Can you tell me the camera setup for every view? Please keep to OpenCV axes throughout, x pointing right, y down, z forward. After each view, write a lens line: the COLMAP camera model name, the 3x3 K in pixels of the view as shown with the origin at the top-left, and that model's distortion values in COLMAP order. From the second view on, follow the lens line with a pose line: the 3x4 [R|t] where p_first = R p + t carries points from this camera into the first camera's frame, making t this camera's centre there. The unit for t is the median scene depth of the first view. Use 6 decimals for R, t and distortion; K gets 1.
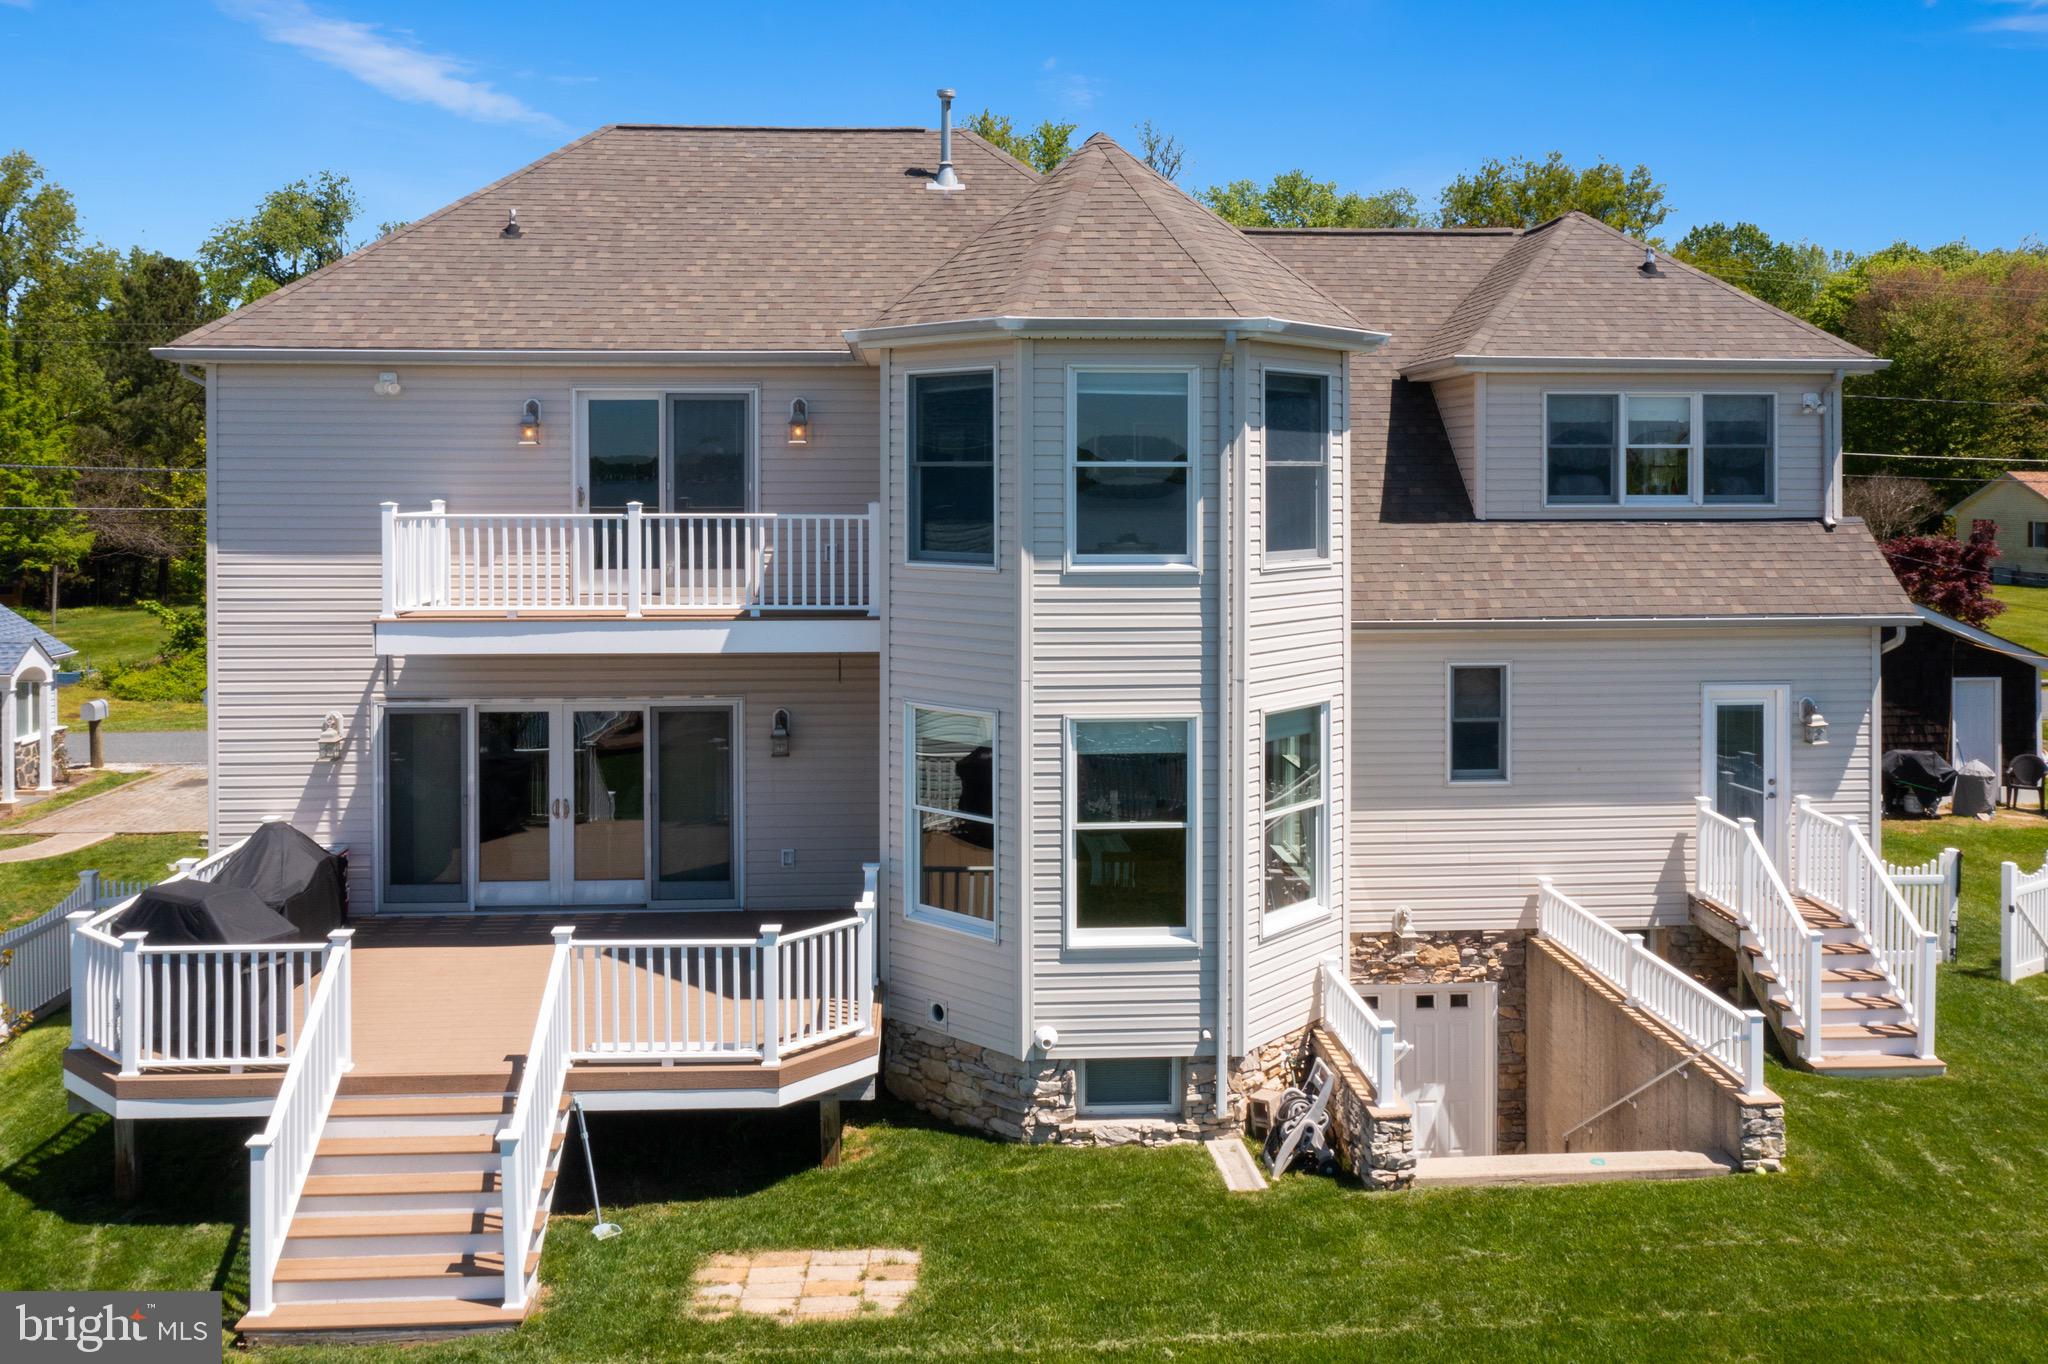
lens RADIAL K [[1619.7, 0, 1026.2], [0, 1619.7, 684.7], [0, 0, 1]] dist [-0.008926, -0.002584]
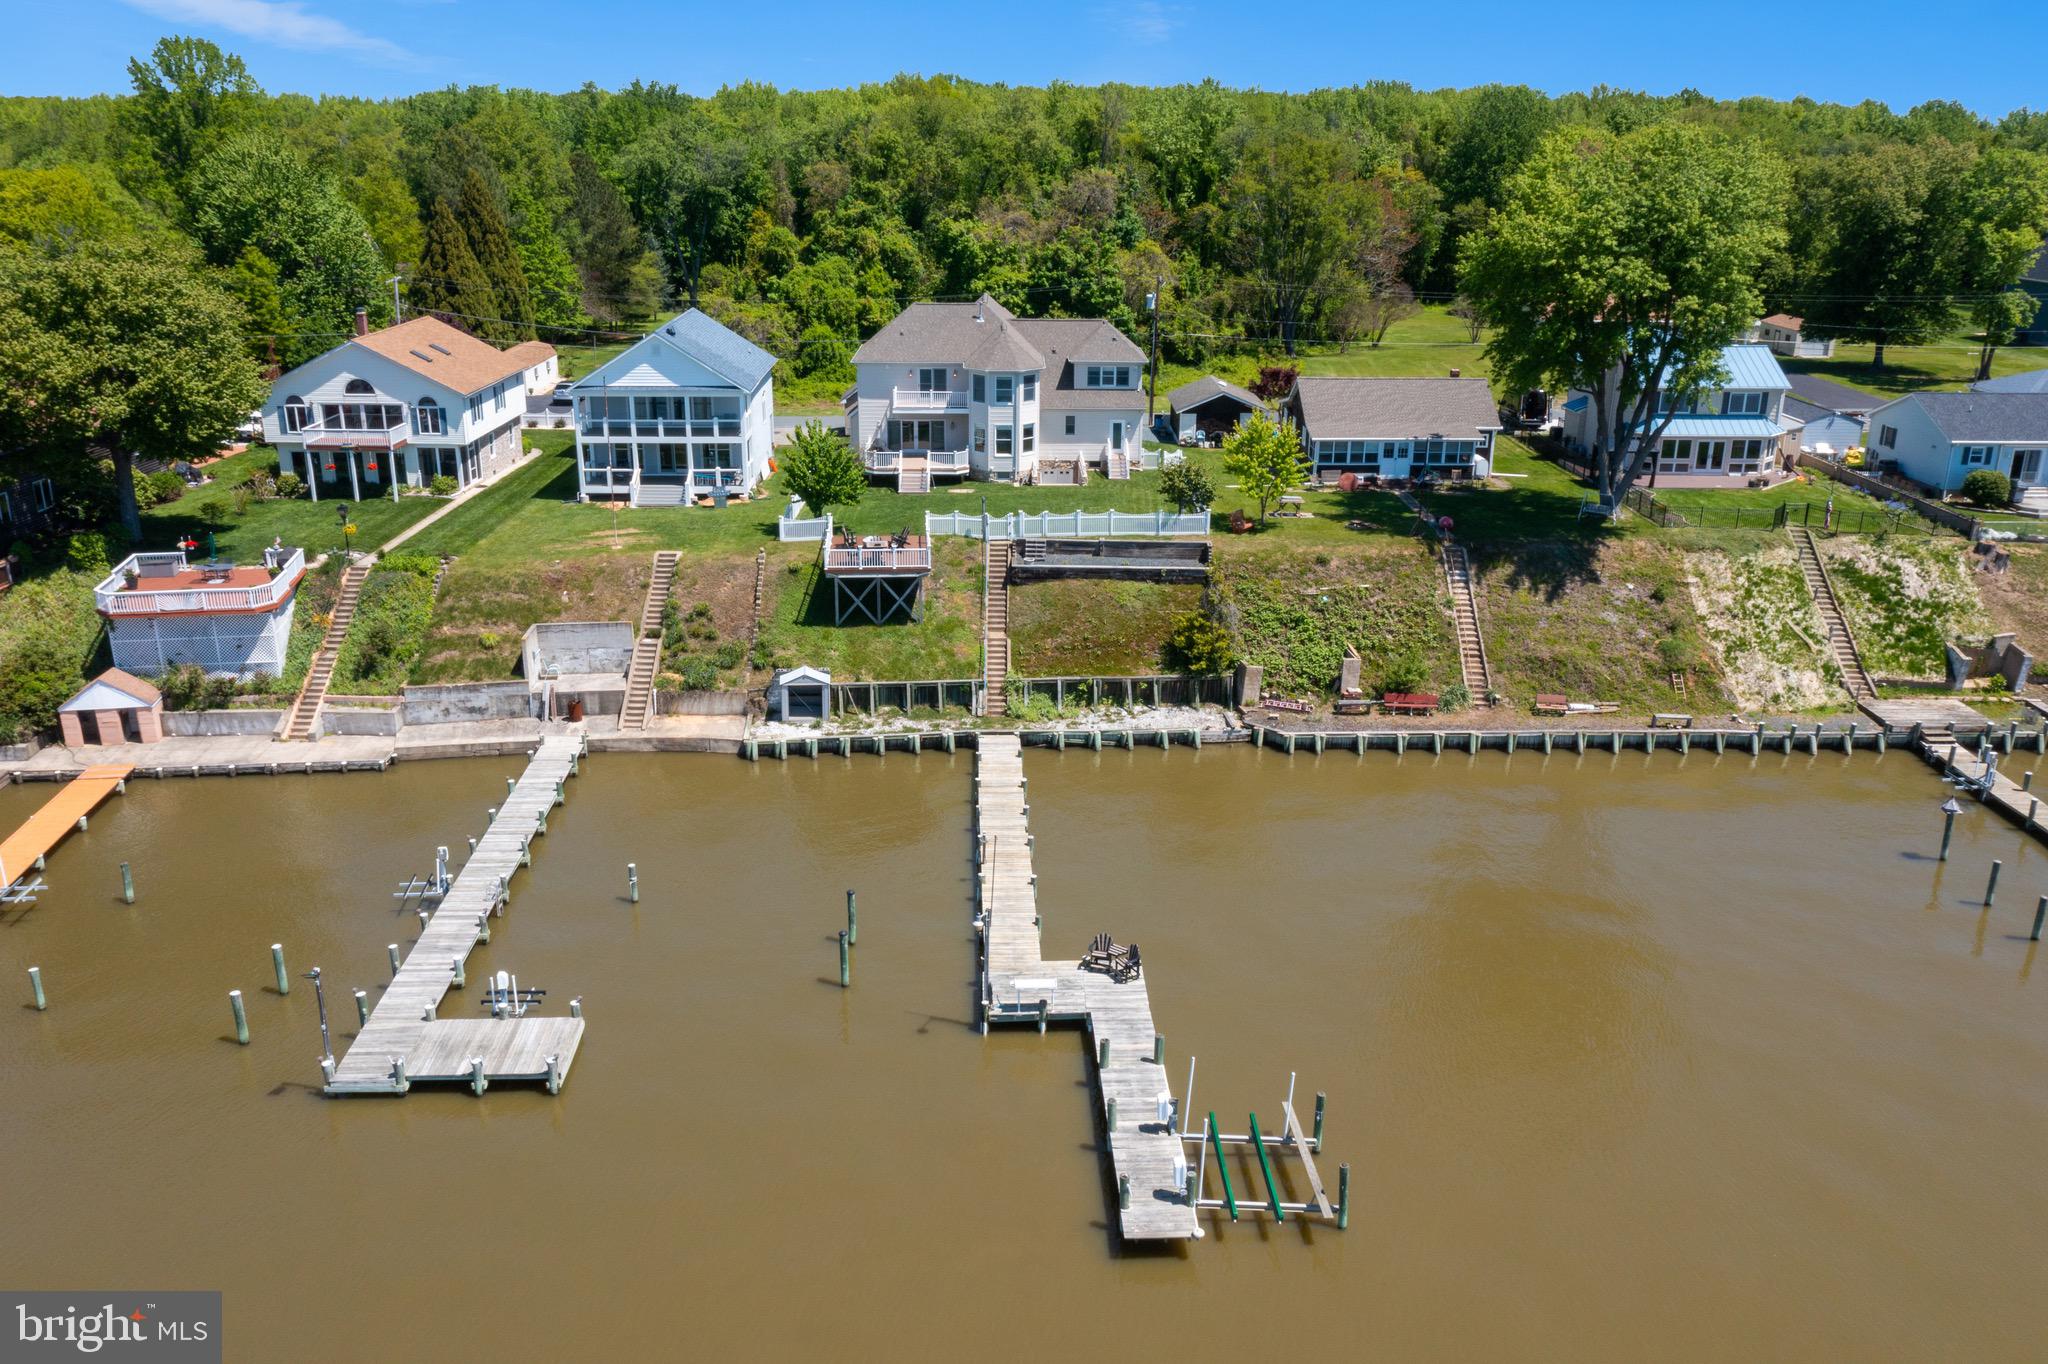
lens RADIAL K [[1619.7, 0, 1028.6], [0, 1619.7, 690.0], [0, 0, 1]] dist [-0.008926, -0.002584]
pose [[0.999729, 0.016121, 0.016783, 0.067844], [-0.019025, 0.981504, 0.190496, -0.191252], [-0.013401, -0.190764, 0.981544, -6.131403]]
